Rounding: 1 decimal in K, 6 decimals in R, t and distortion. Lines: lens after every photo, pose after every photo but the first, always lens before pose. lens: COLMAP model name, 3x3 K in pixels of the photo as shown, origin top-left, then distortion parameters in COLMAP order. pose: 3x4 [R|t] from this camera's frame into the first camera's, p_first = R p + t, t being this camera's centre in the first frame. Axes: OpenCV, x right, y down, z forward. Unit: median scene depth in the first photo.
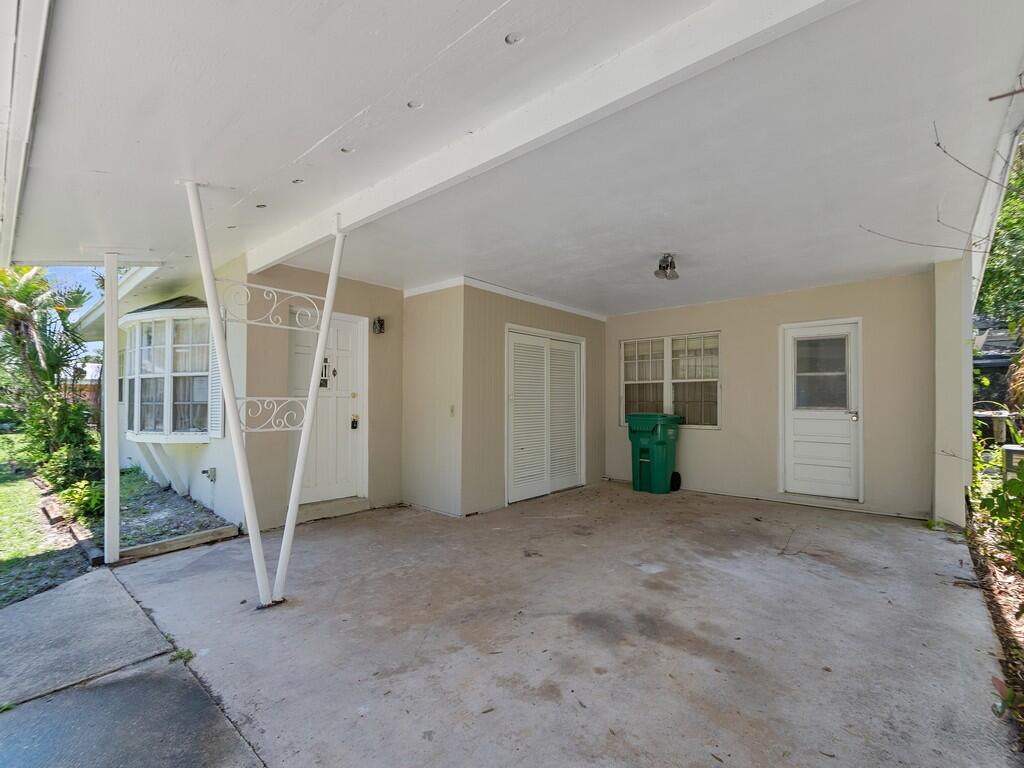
lens RADIAL K [[456.3, 0, 504.6], [0, 456.3, 407.7], [0, 0, 1]] dist [-0.001237, -0.000534]
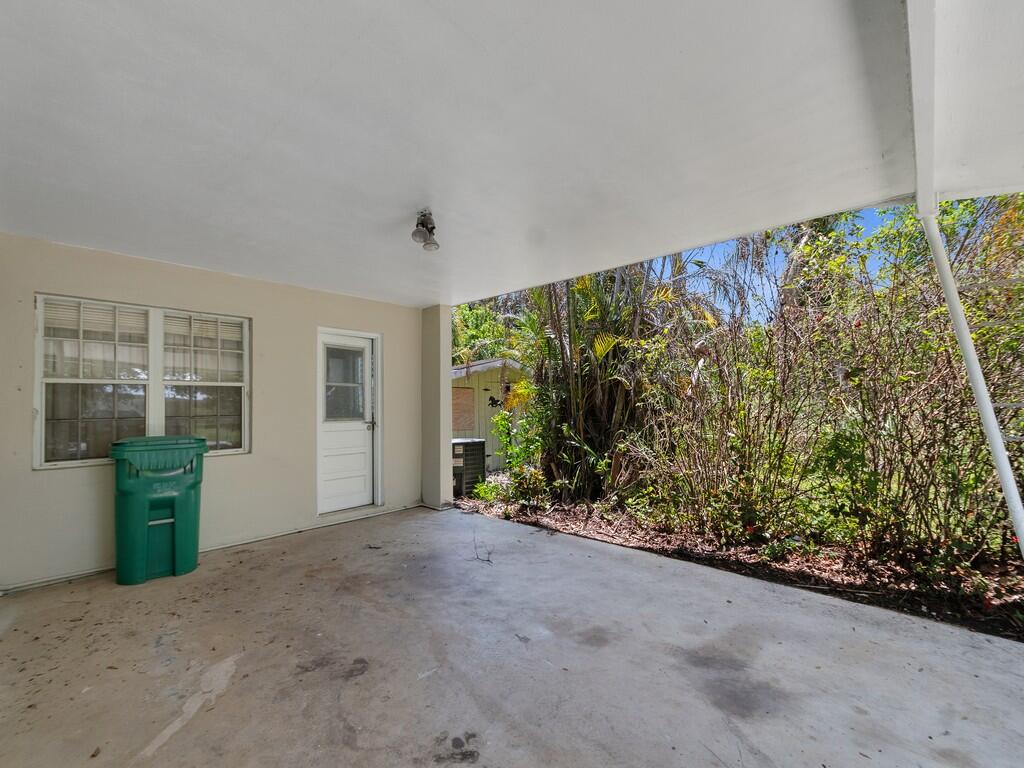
lens RADIAL K [[448.7, 0, 508.6], [0, 448.7, 405.0], [0, 0, 1]] dist [0.007848, -0.000461]
pose [[0.027456, 0.003815, 0.999616, -0.298663], [0.028211, 0.999591, -0.004590, -0.017127], [-0.999225, 0.028326, 0.027337, 0.703303]]
